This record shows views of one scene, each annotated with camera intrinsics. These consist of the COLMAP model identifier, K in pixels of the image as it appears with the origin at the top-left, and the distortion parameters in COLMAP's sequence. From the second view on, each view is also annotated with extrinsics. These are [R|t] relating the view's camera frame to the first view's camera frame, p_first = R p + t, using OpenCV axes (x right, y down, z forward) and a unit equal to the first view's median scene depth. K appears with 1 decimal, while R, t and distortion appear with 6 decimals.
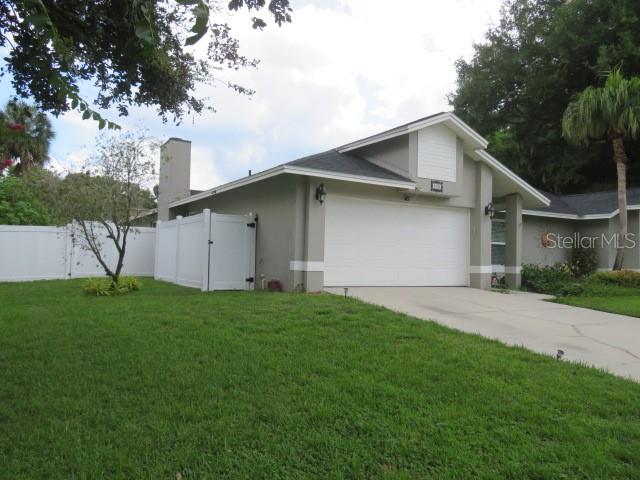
lens RADIAL K [[514.0, 0, 320.0], [0, 514.0, 240.0], [0, 0, 1]] dist [0.015115, -0.003897]
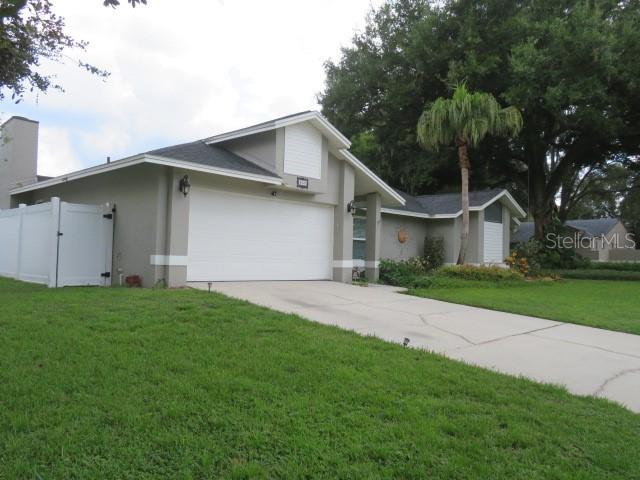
lens RADIAL K [[514.0, 0, 320.0], [0, 514.0, 240.0], [0, 0, 1]] dist [0.015115, -0.003897]
pose [[0.968910, 0.012181, 0.247114, 0.008796], [-0.015005, 0.999842, 0.009547, -0.000587], [-0.246958, -0.012958, 0.968939, -0.002735]]
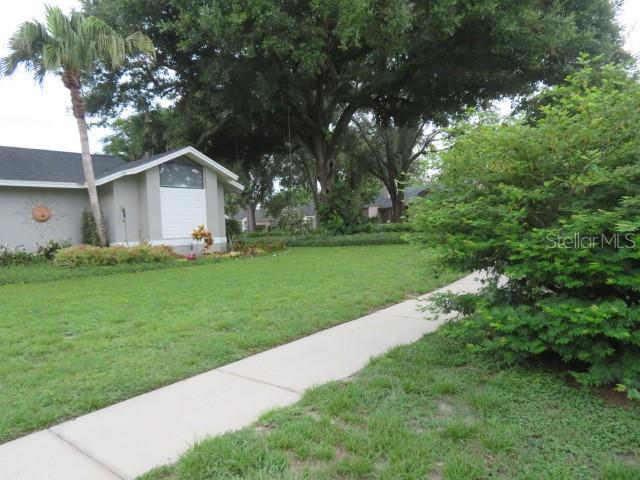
lens RADIAL K [[457.4, 0, 318.9], [0, 457.4, 239.6], [0, 0, 1]] dist [-0.010053, 0.005176]
pose [[0.938961, -0.074393, 0.335884, 0.899645], [0.055477, 0.996304, 0.065579, 0.026386], [-0.339521, -0.042942, 0.939618, 0.217540]]
